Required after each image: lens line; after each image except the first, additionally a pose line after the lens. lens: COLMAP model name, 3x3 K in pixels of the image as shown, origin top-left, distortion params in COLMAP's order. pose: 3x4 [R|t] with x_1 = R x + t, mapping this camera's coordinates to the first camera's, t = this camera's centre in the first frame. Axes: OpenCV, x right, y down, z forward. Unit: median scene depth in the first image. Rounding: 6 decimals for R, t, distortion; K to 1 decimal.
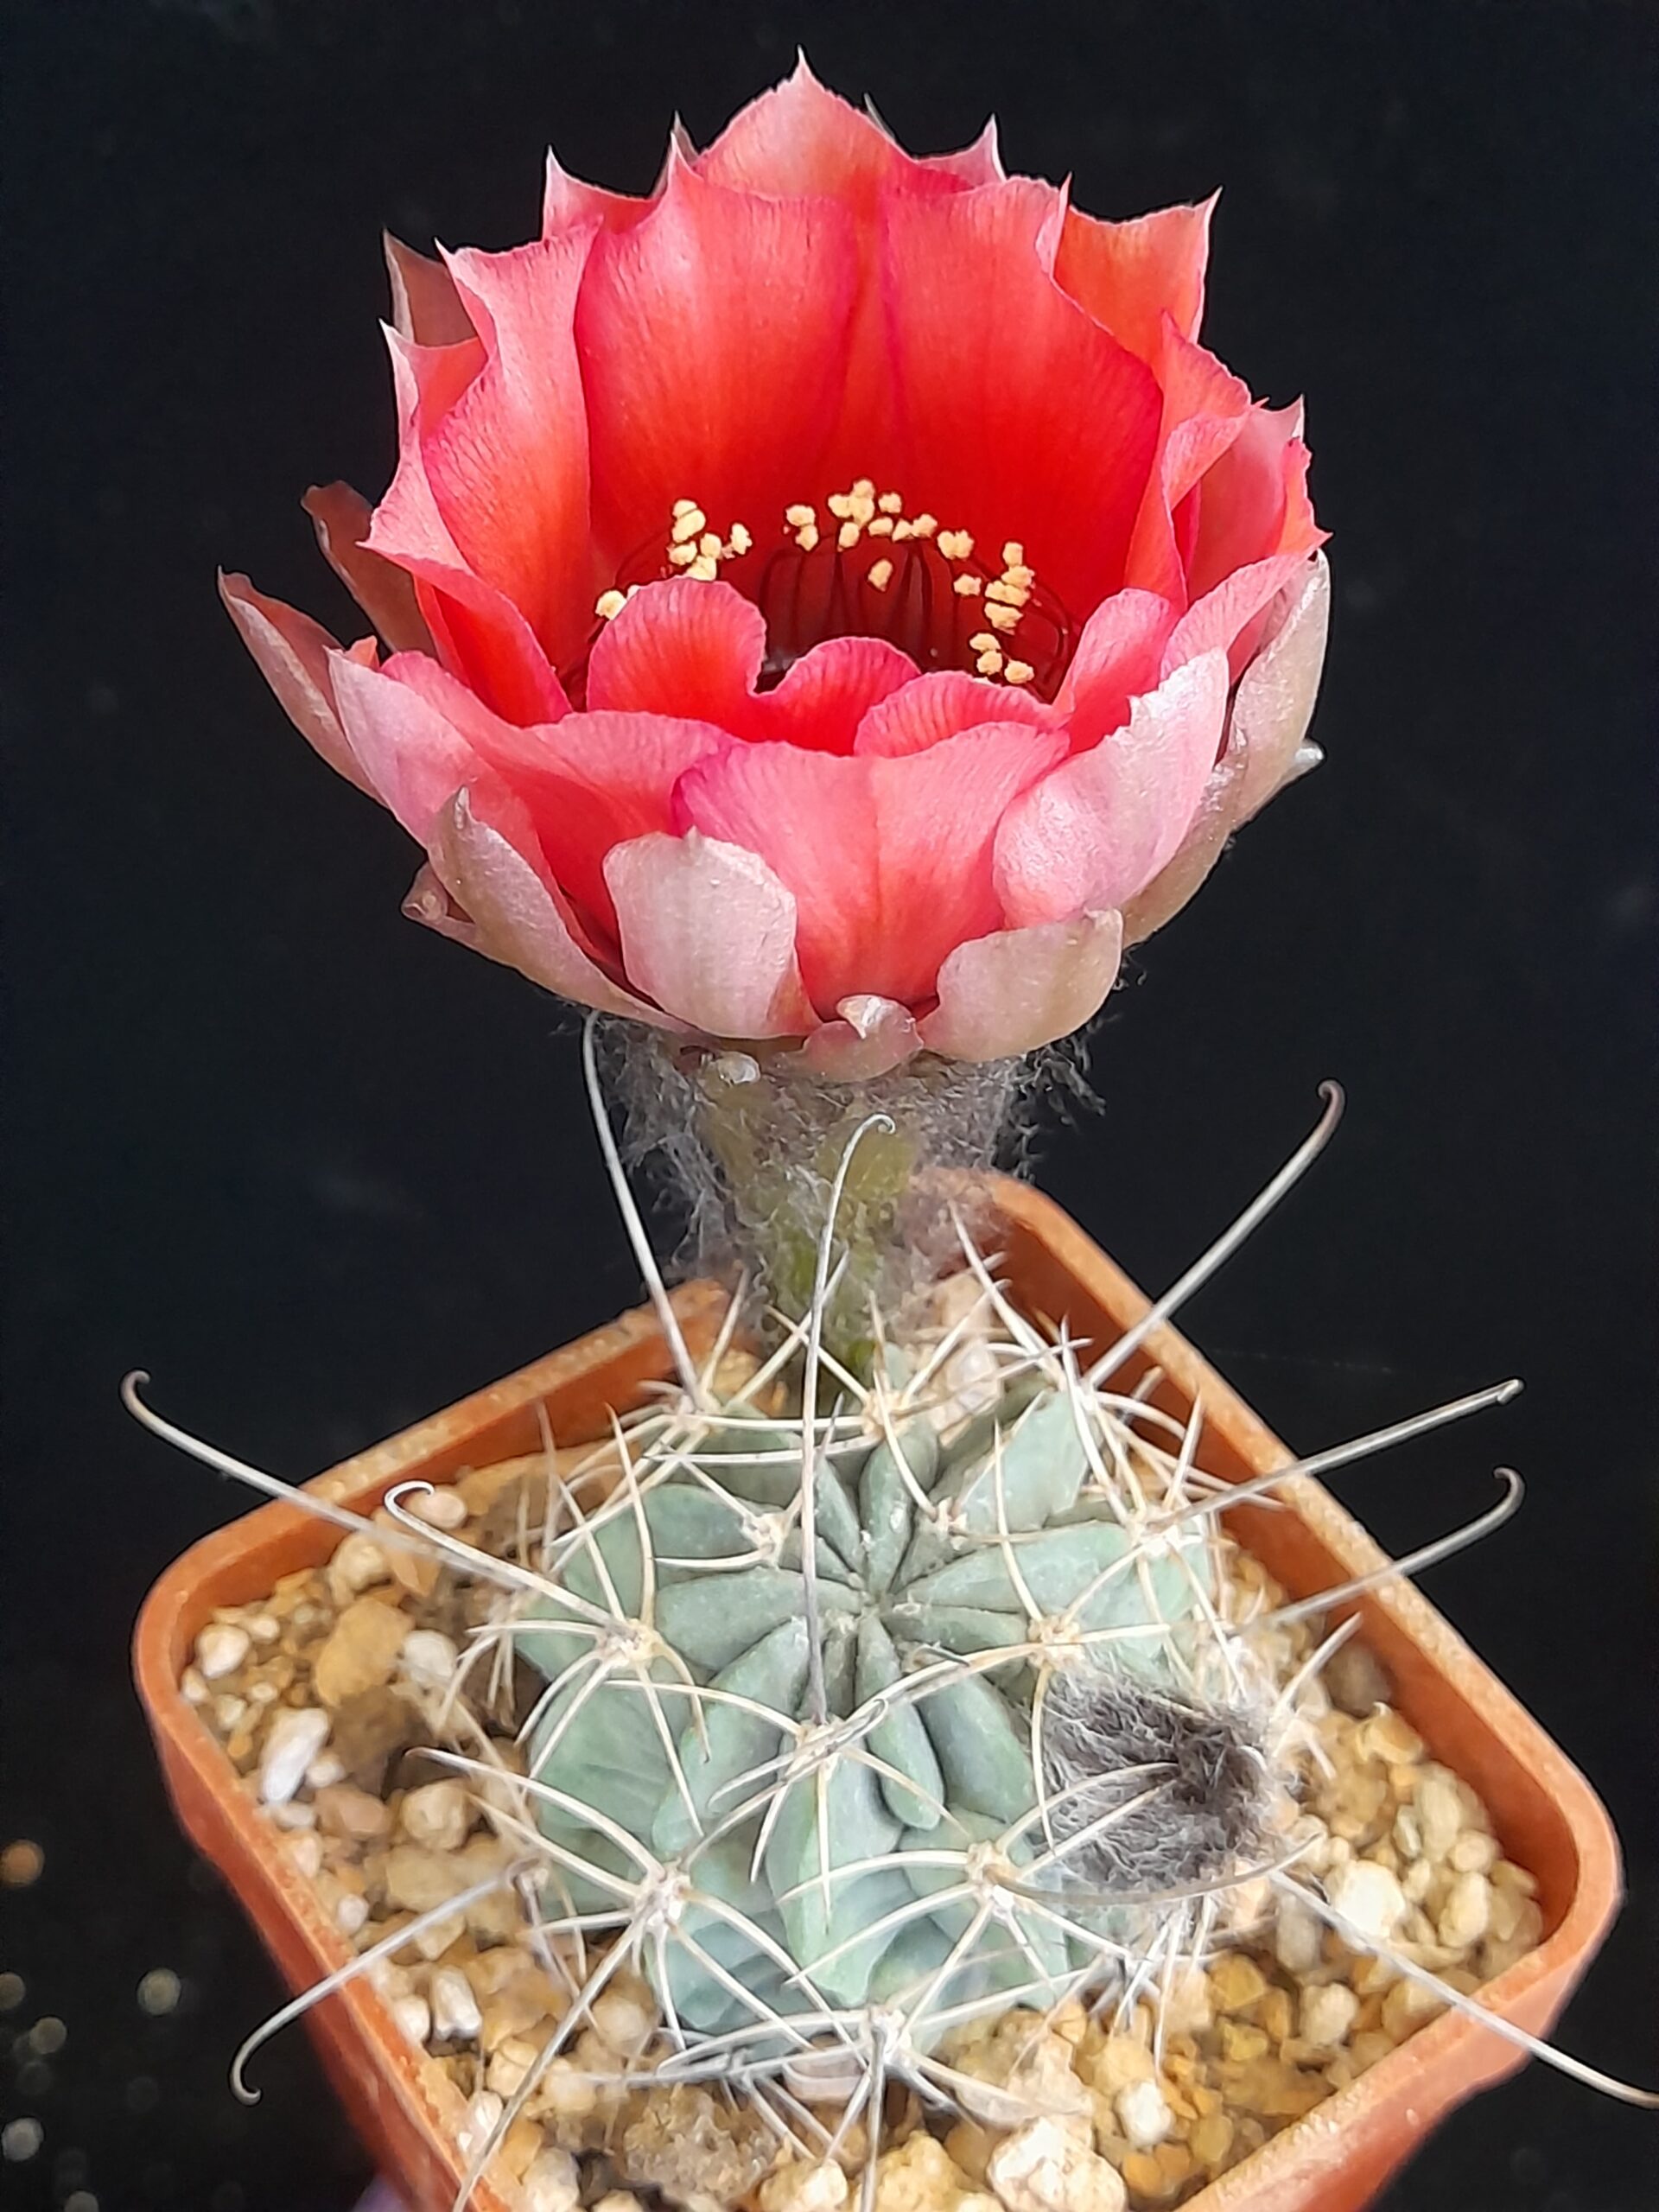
lens RADIAL K [[3579.2, 0, 829.5], [0, 3579.2, 1106.0], [0, 0, 1]] dist [0.206814, -1.539737]
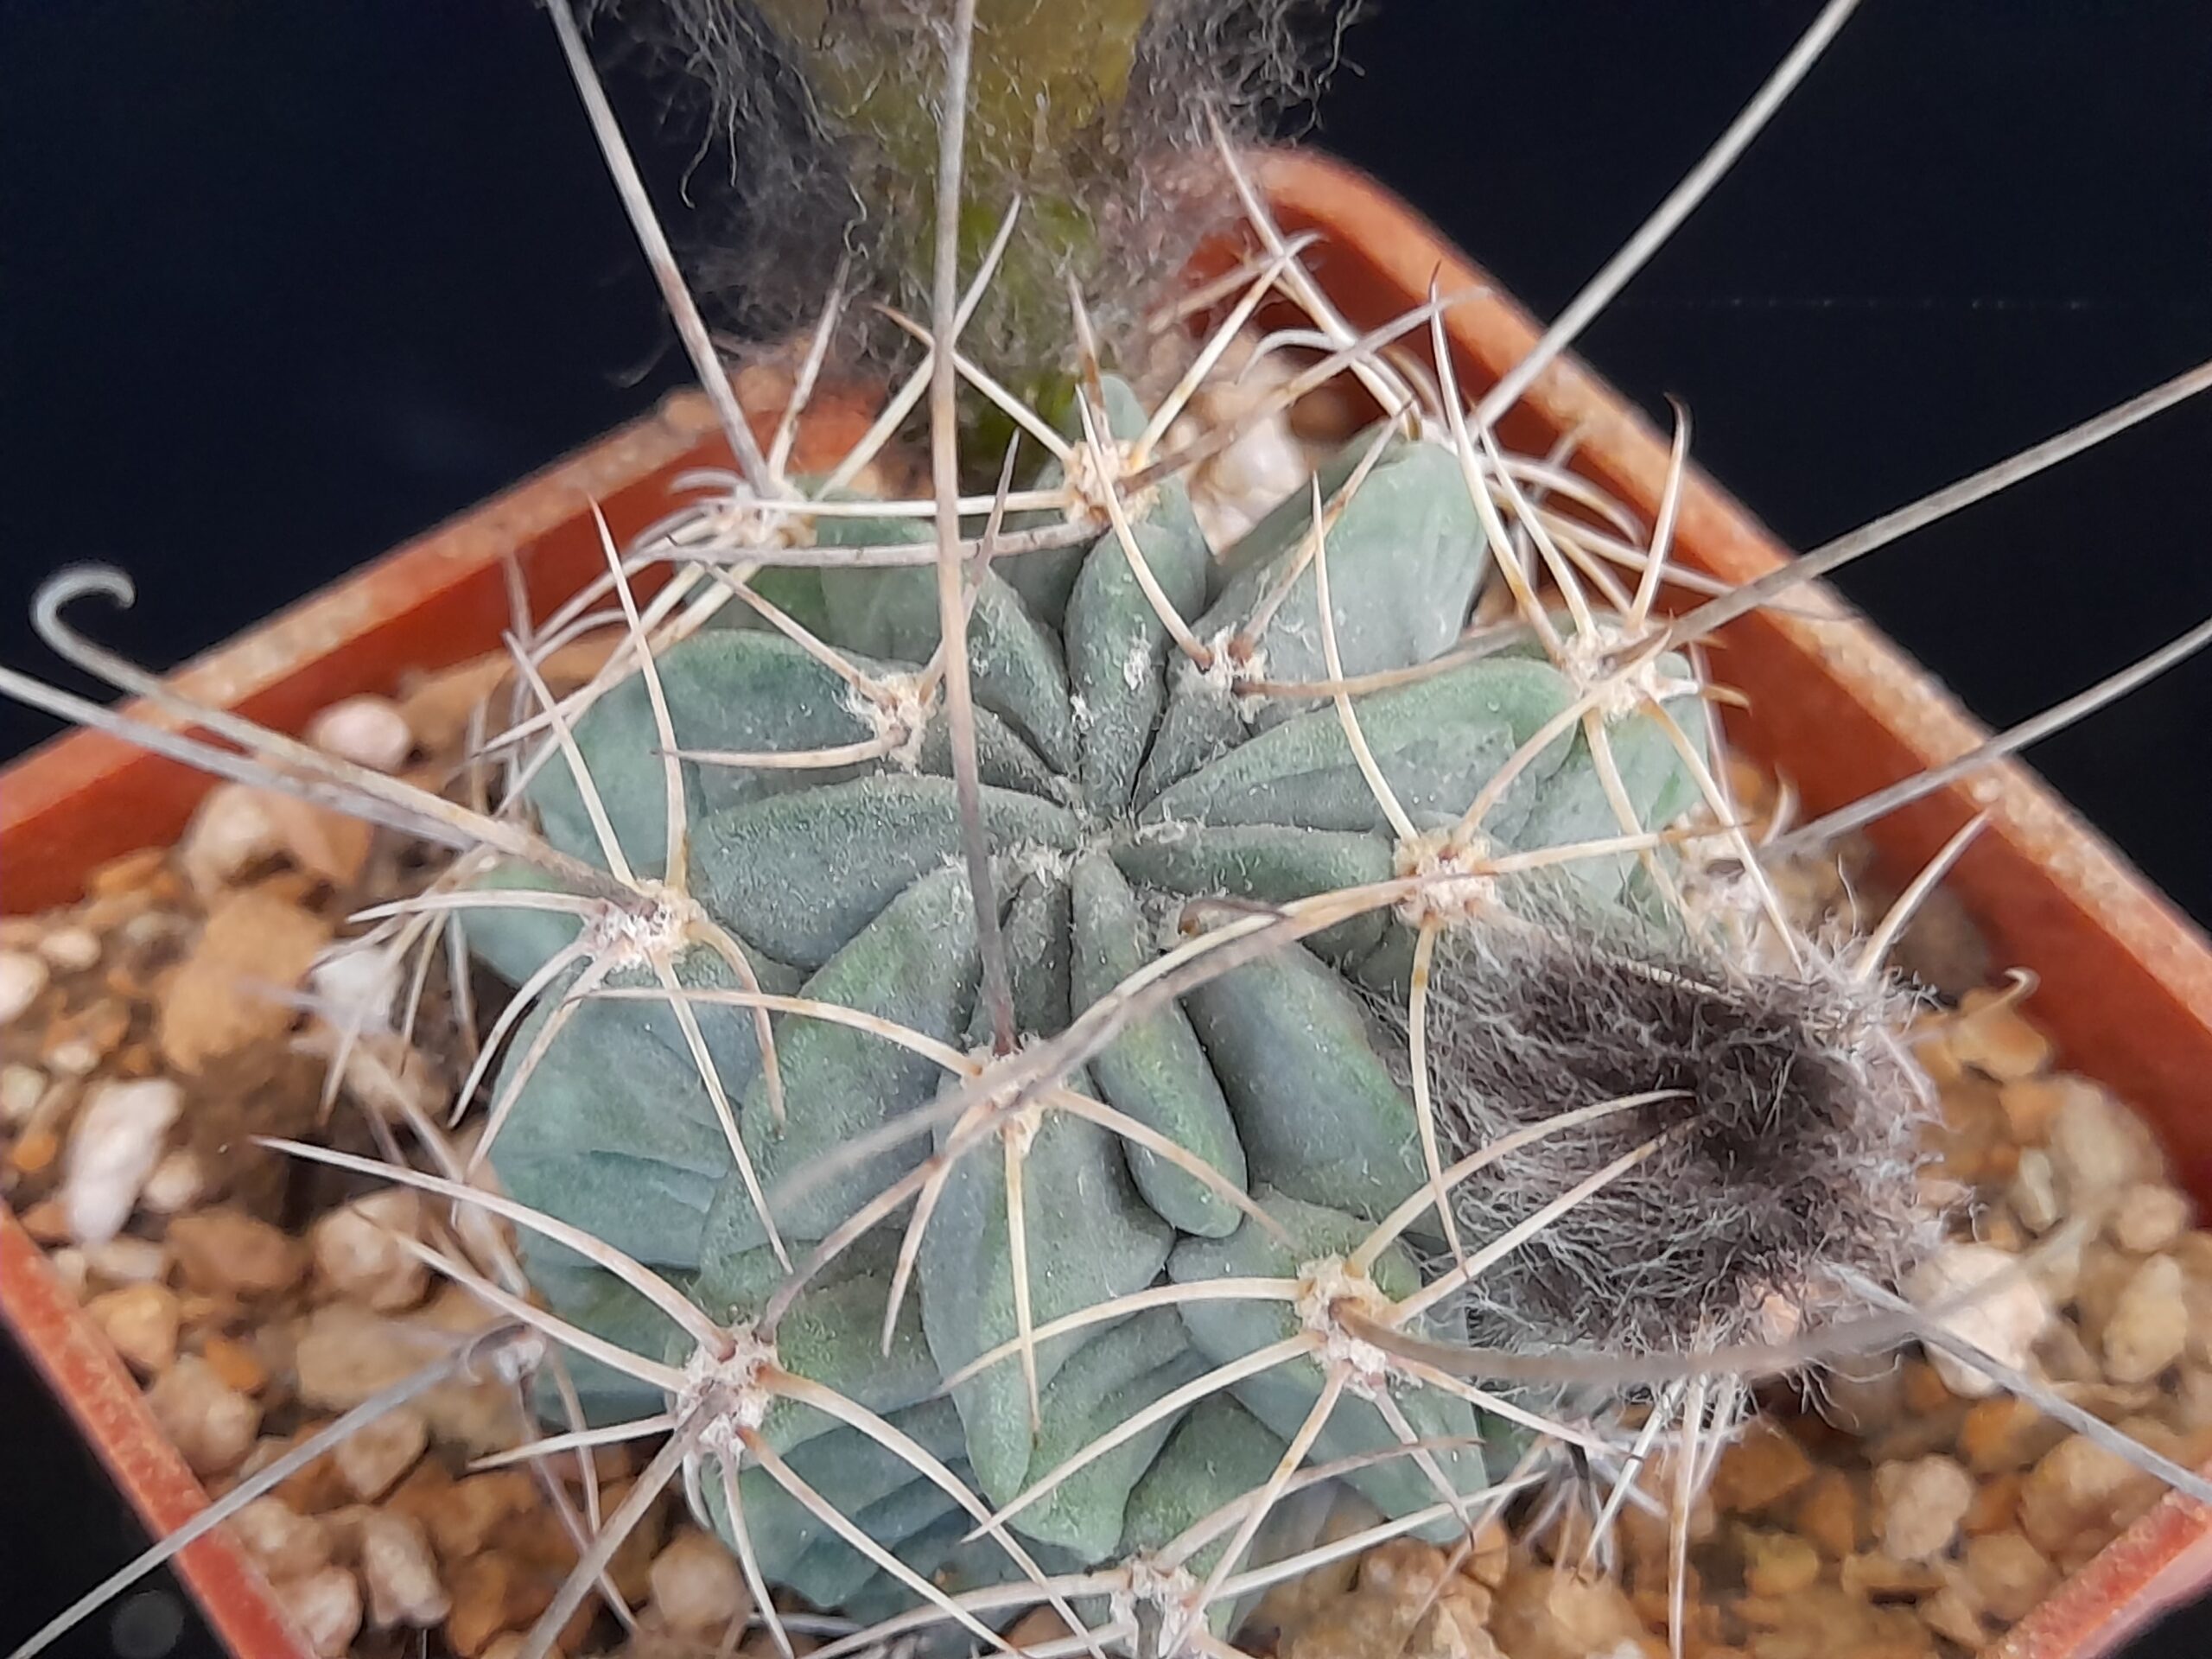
lens RADIAL K [[3579.2, 0, 1106.0], [0, 3579.2, 829.5], [0, 0, 1]] dist [0.206814, -1.539737]
pose [[0.998689, -0.051183, -0.000829, 0.013825], [0.051029, 0.994131, 0.095392, 0.087962], [-0.004058, -0.095309, 0.995439, 0.468524]]
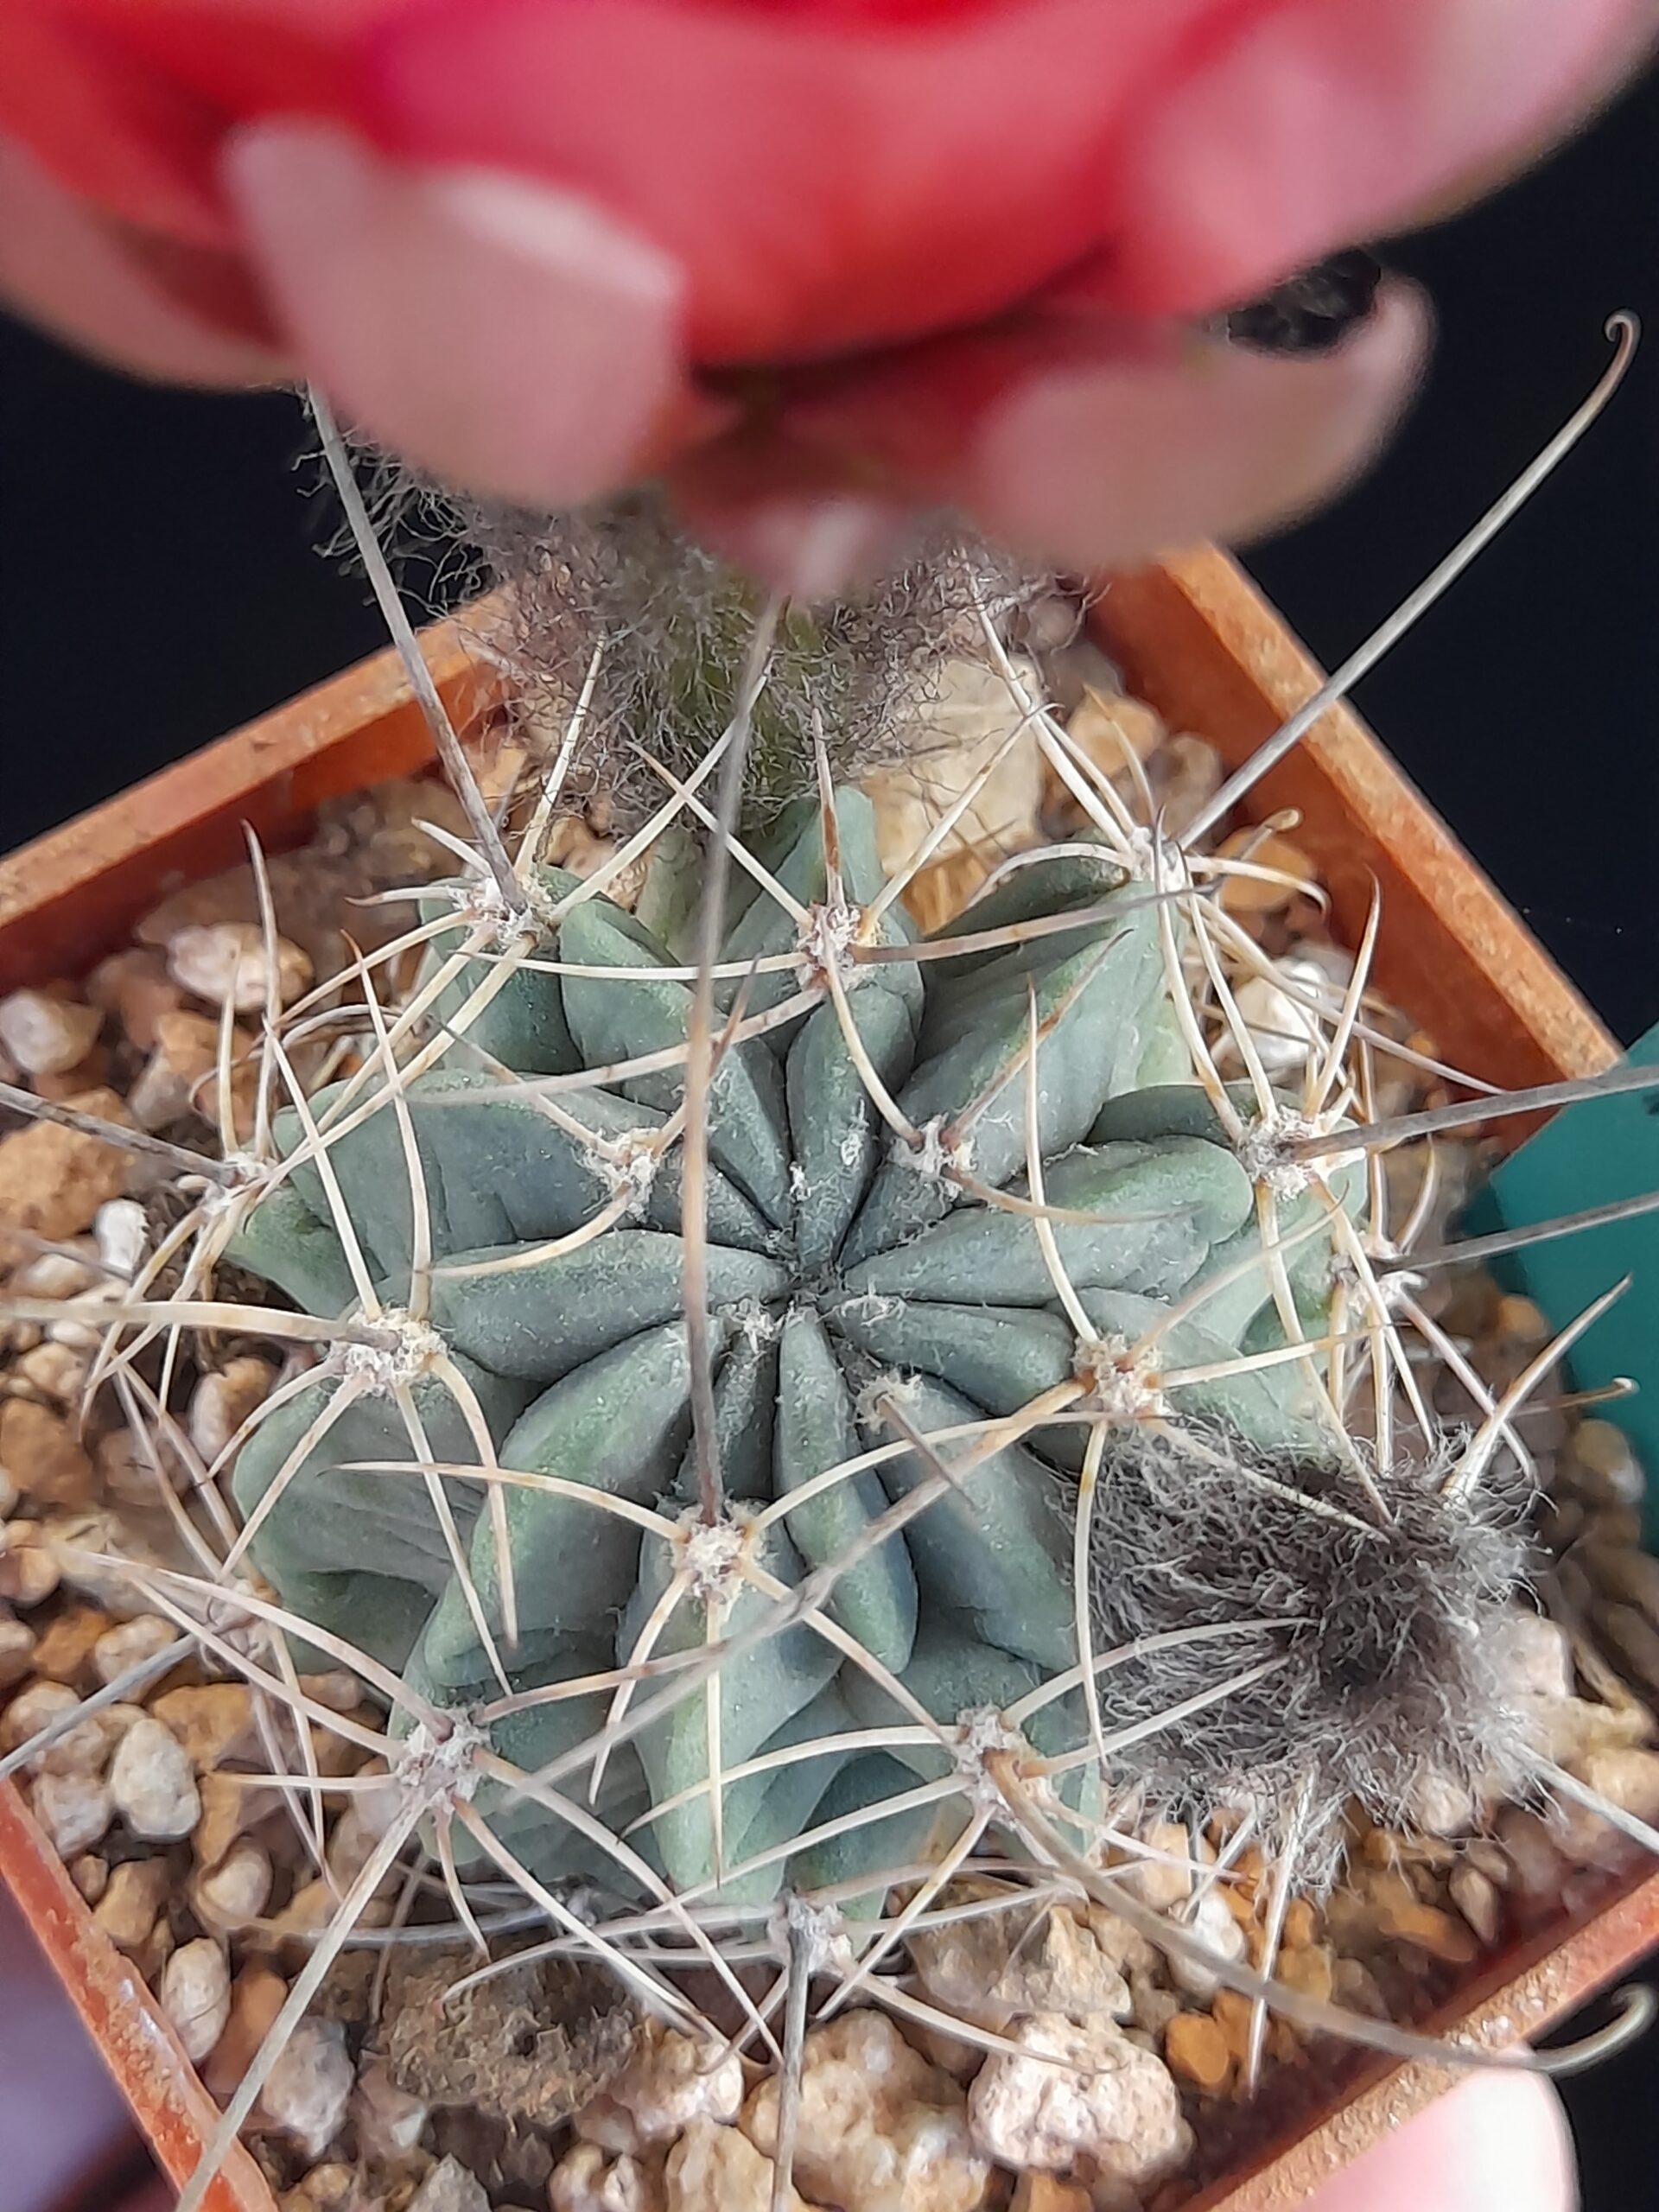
lens RADIAL K [[3579.2, 0, 829.5], [0, 3579.2, 1106.0], [0, 0, 1]] dist [0.206814, -1.539737]
pose [[0.999462, 0.017720, 0.027601, -0.000720], [-0.025908, 0.942569, 0.333005, -0.083293], [-0.020114, -0.333541, 0.942521, 0.459374]]
